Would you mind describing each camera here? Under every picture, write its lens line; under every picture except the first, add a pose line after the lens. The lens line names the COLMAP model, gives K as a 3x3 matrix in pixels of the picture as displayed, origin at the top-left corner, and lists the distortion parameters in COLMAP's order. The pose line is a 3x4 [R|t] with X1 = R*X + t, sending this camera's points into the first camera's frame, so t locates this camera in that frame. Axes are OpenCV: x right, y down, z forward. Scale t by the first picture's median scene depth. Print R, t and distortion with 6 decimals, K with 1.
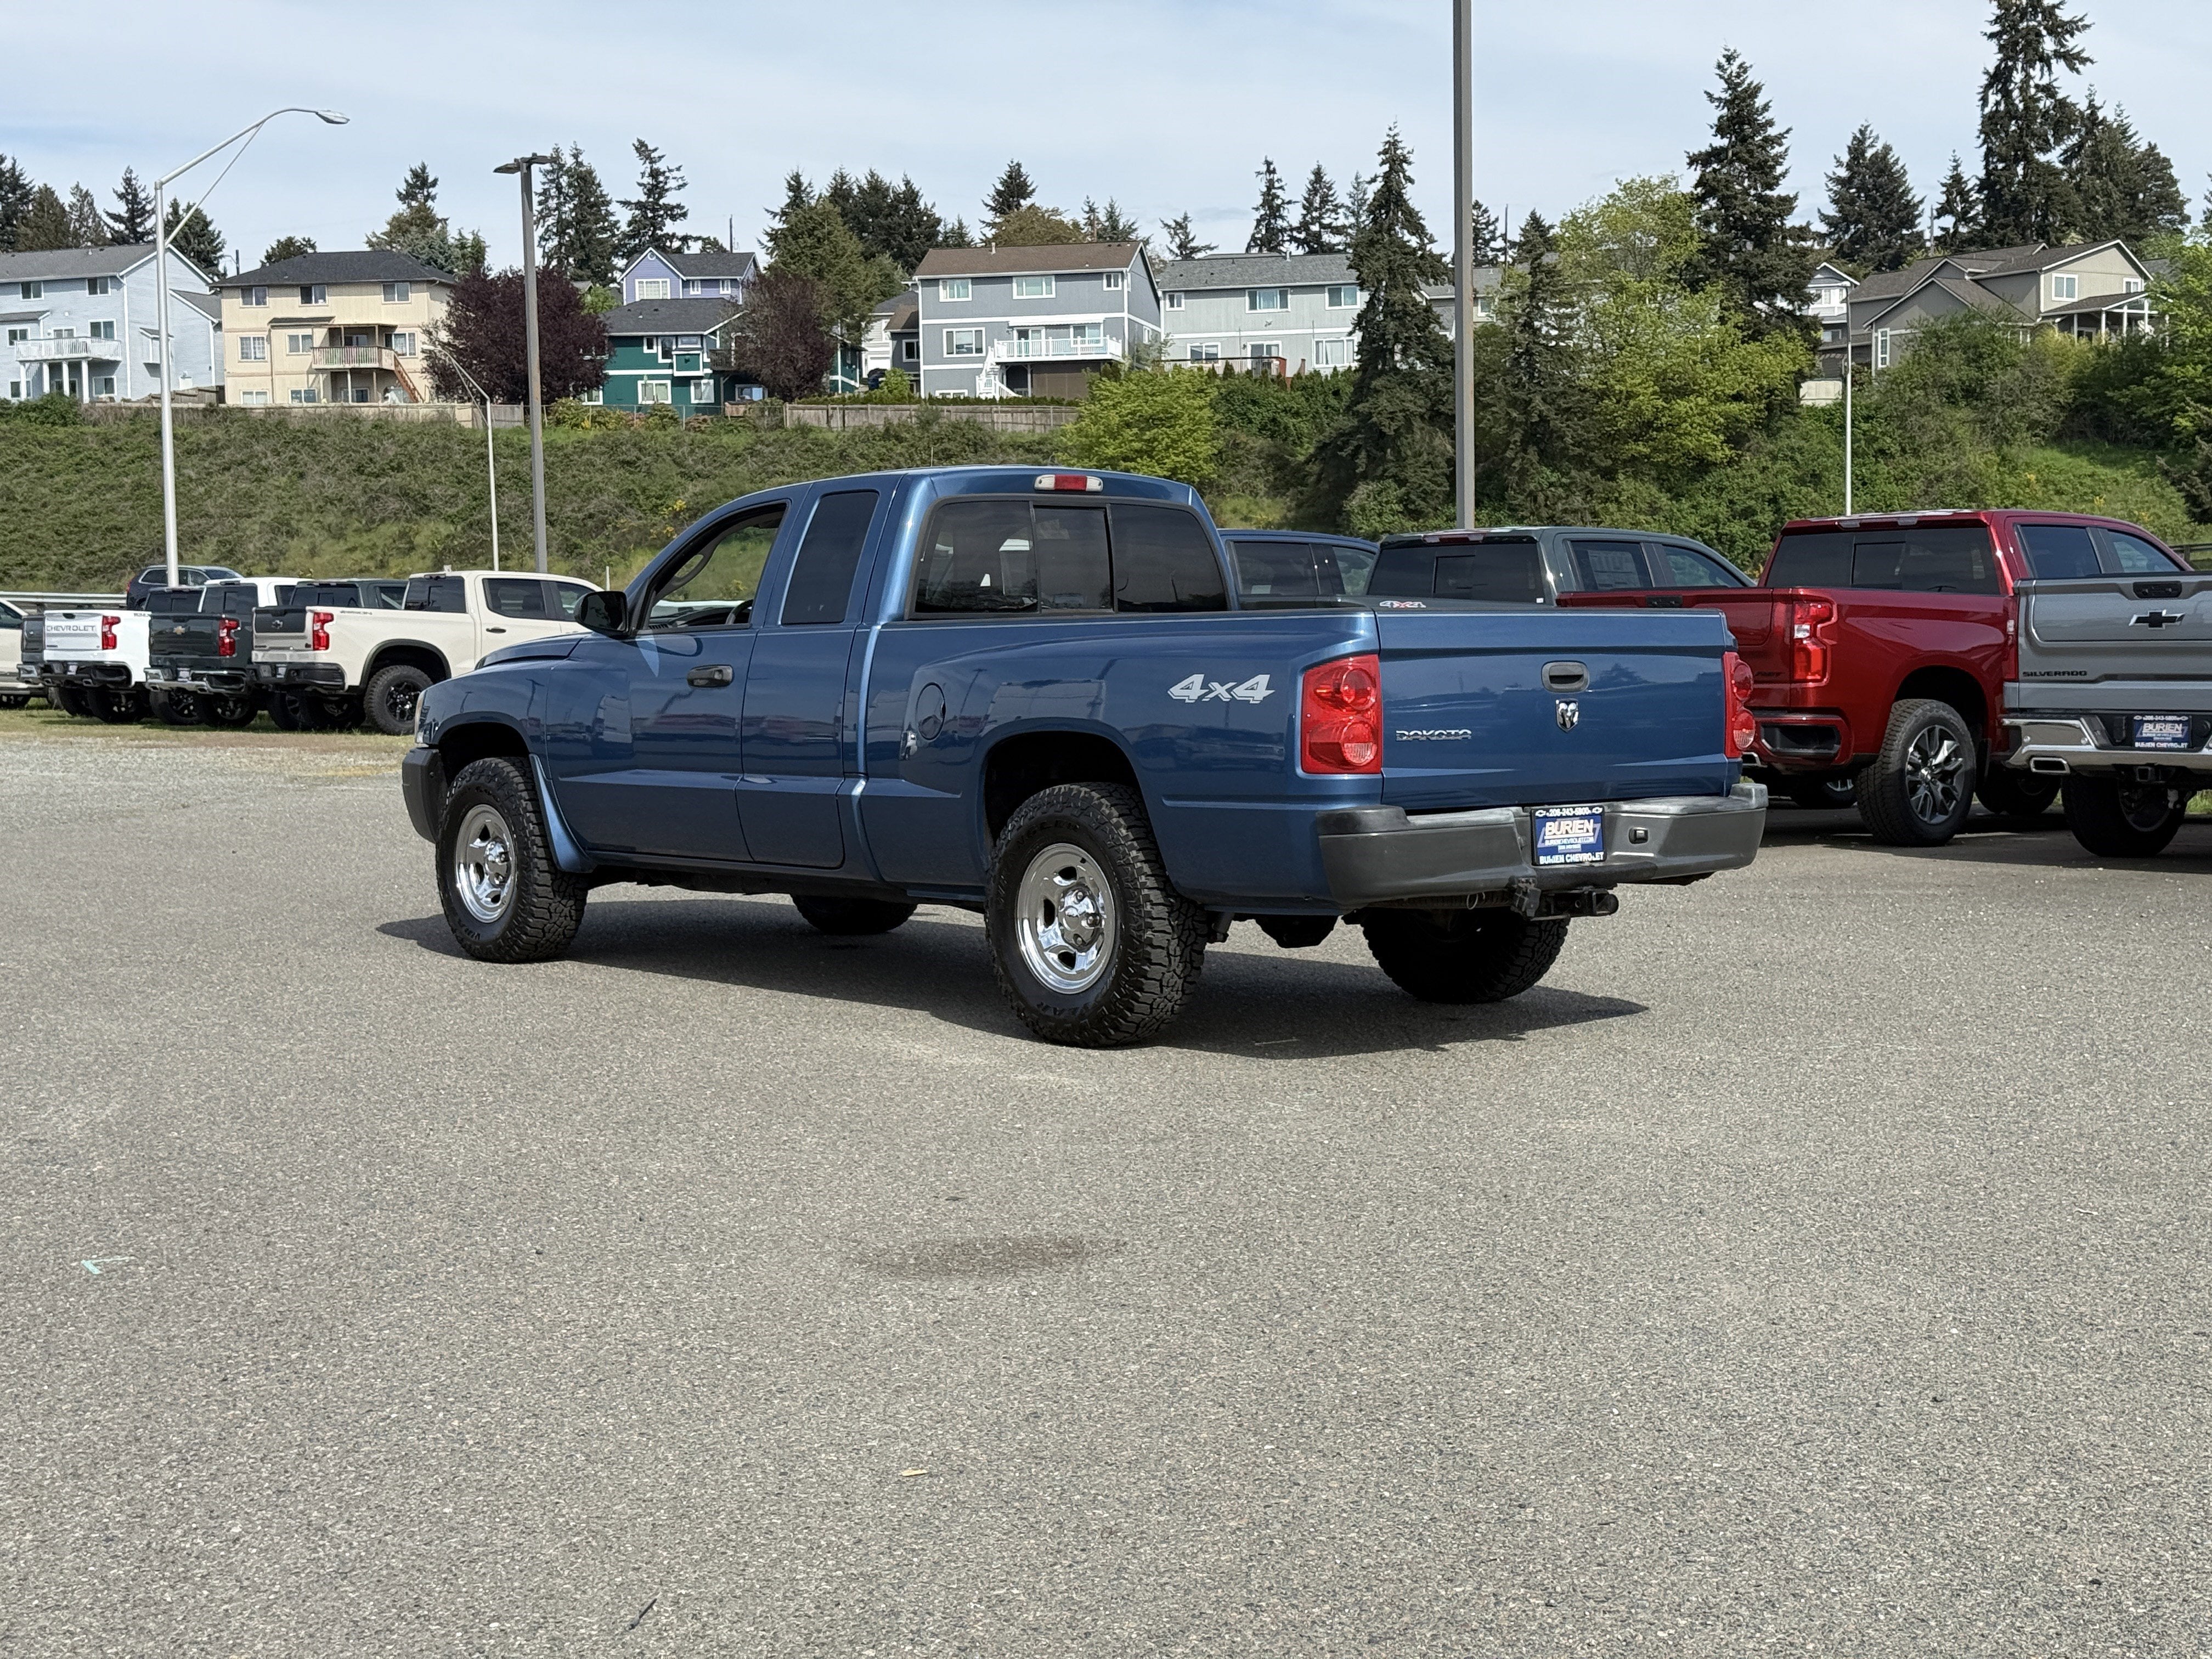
lens RADIAL K [[3076.4, 0, 1085.9], [0, 3076.4, 829.6], [0, 0, 1]] dist [0.125180, -0.046428]
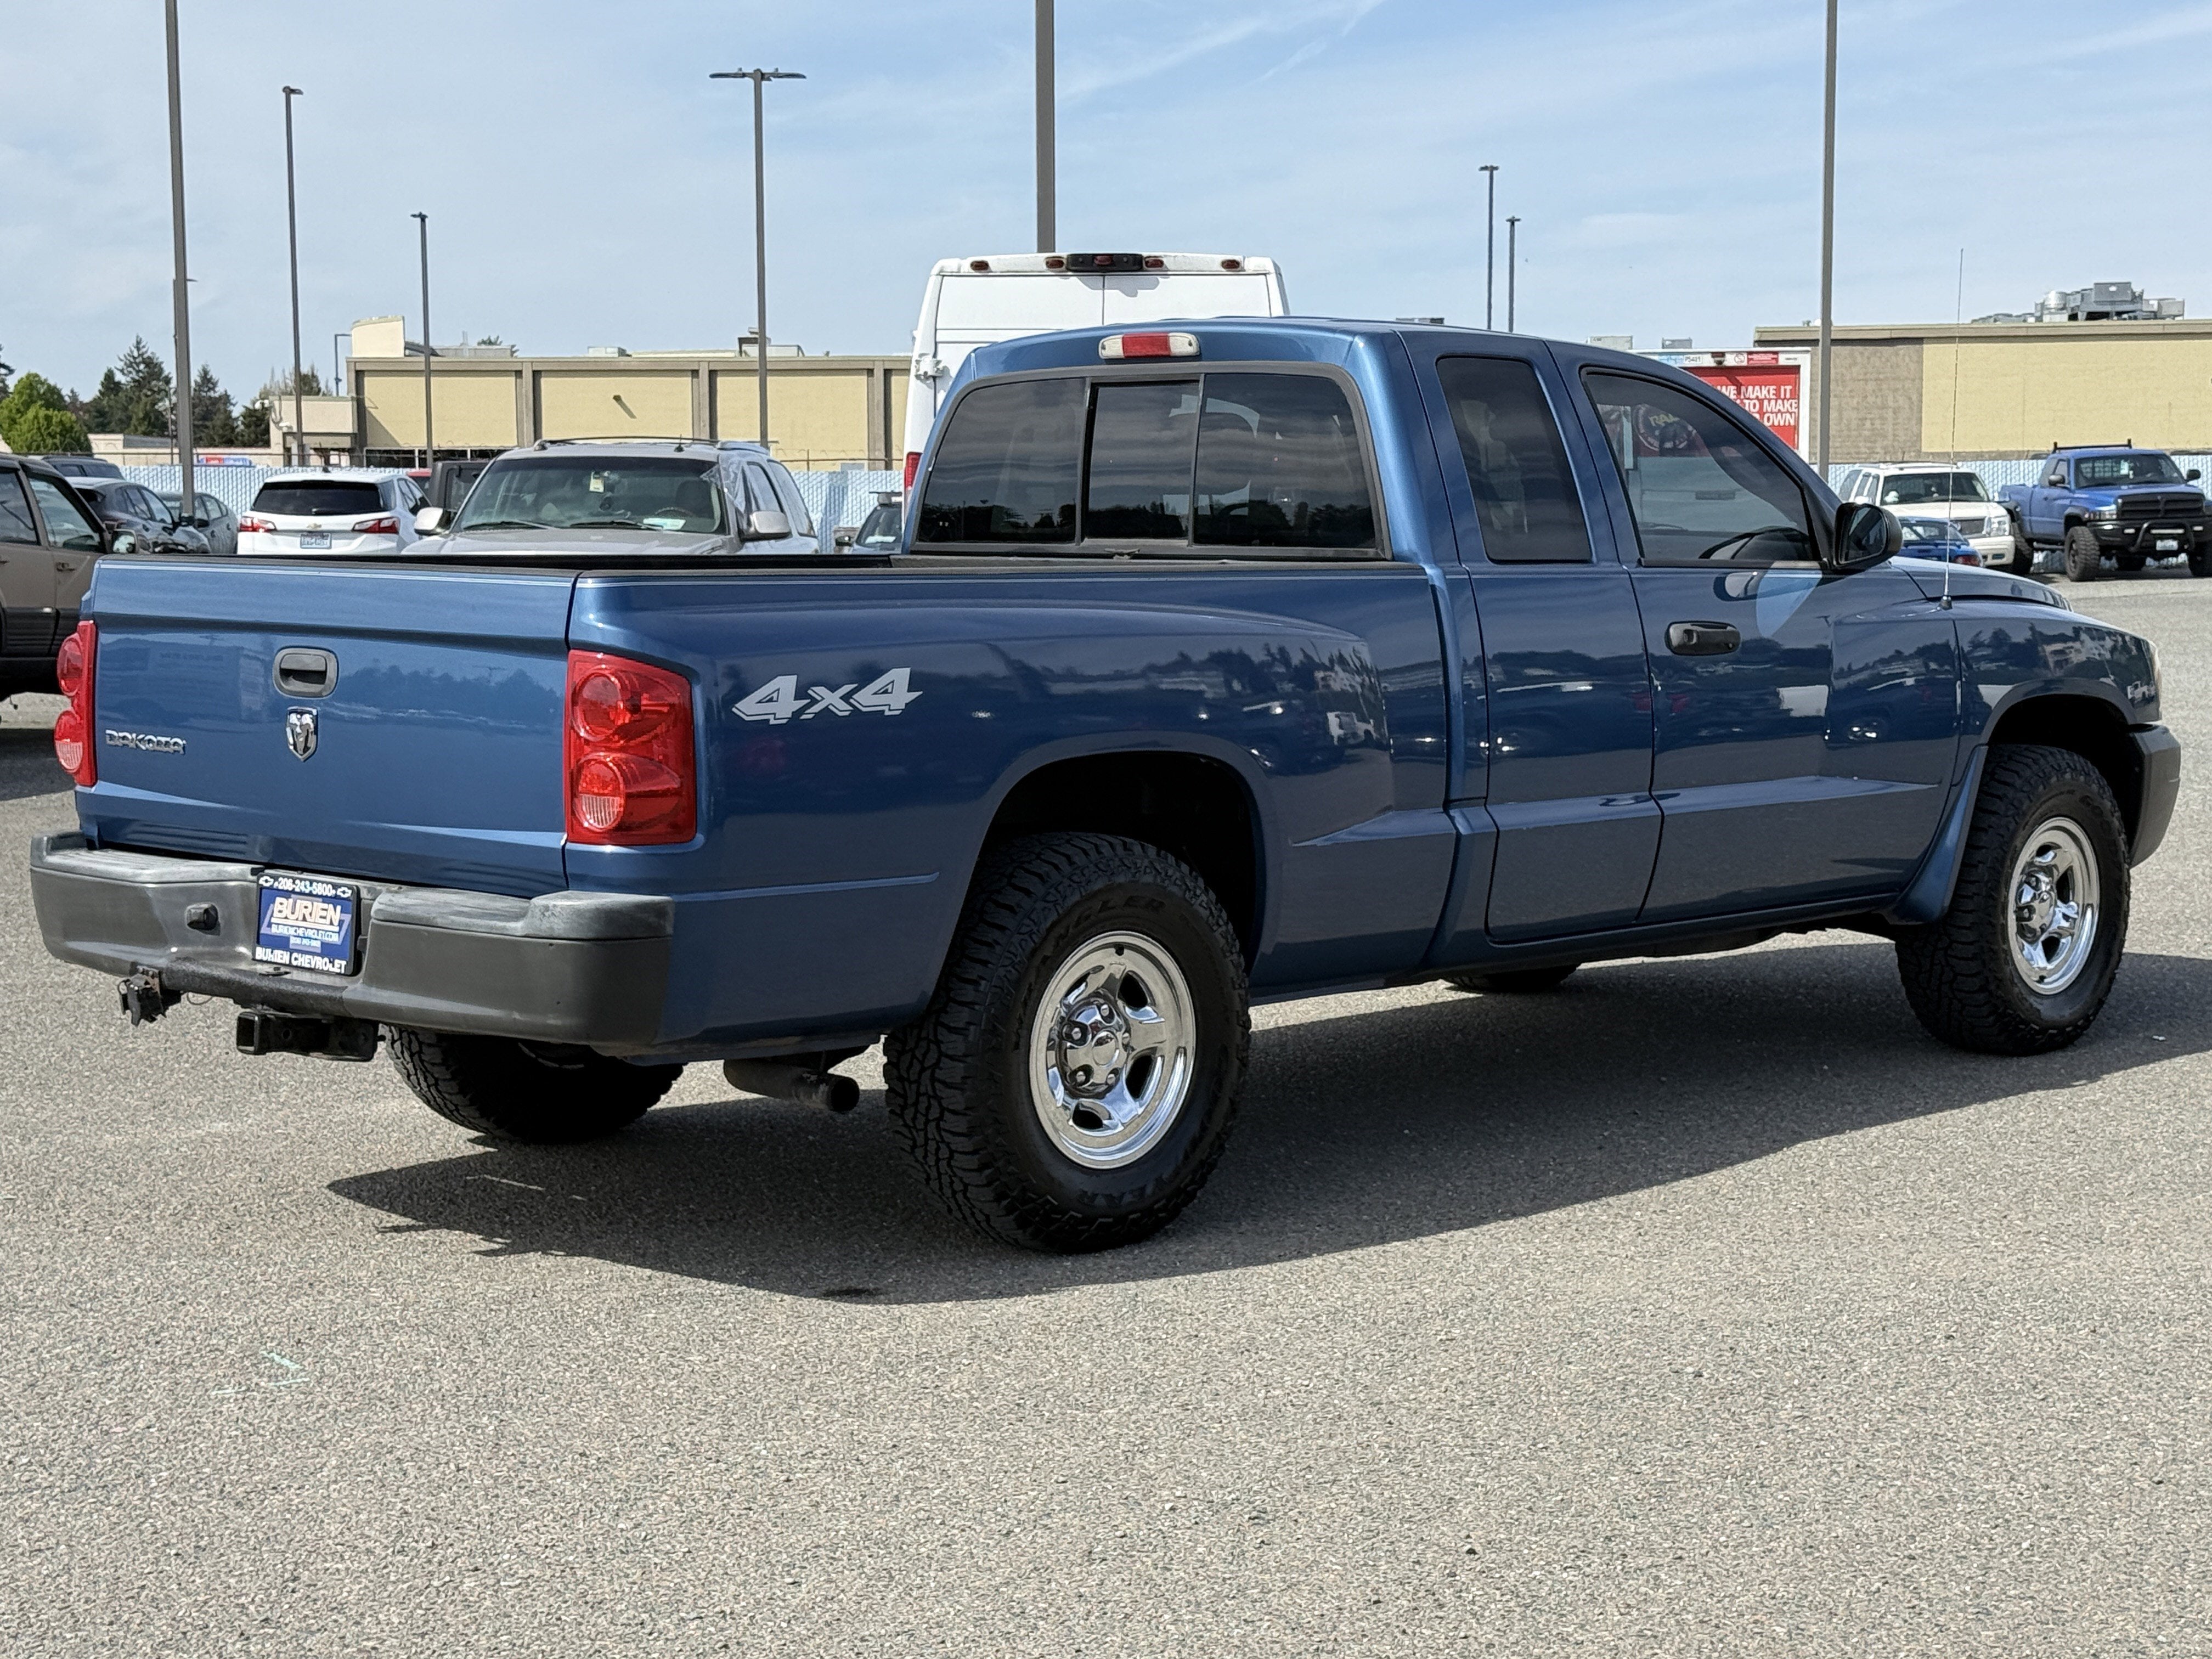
lens RADIAL K [[3609.8, 0, 1106.0], [0, 3609.8, 829.5], [0, 0, 1]] dist [0.197299, -0.157114]
pose [[0.083951, 0.100432, -0.991396, 0.084886], [-0.061369, 0.993540, 0.095453, -0.009214], [0.994578, 0.052828, 0.089572, 0.102594]]
